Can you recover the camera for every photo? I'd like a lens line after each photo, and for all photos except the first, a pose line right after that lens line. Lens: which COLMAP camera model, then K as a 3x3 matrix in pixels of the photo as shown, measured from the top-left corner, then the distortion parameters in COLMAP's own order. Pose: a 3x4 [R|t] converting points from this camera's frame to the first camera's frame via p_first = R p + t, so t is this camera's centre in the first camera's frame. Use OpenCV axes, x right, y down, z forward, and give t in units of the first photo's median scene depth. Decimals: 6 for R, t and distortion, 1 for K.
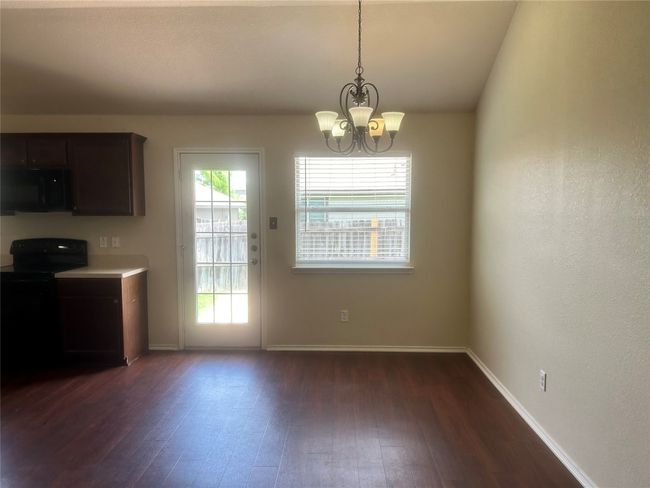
lens RADIAL K [[489.6, 0, 325.3], [0, 489.6, 245.1], [0, 0, 1]] dist [0.029537, -0.013451]
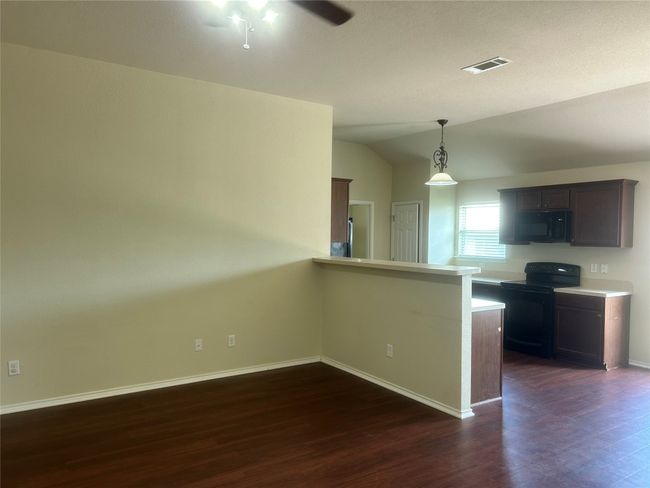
lens RADIAL K [[489.6, 0, 323.9], [0, 489.6, 244.7], [0, 0, 1]] dist [0.029537, -0.013451]
pose [[0.576851, 0.021549, -0.816565, 0.175259], [-0.087761, 0.995501, -0.035726, 0.040773], [0.812122, 0.092271, 0.576146, -0.279980]]
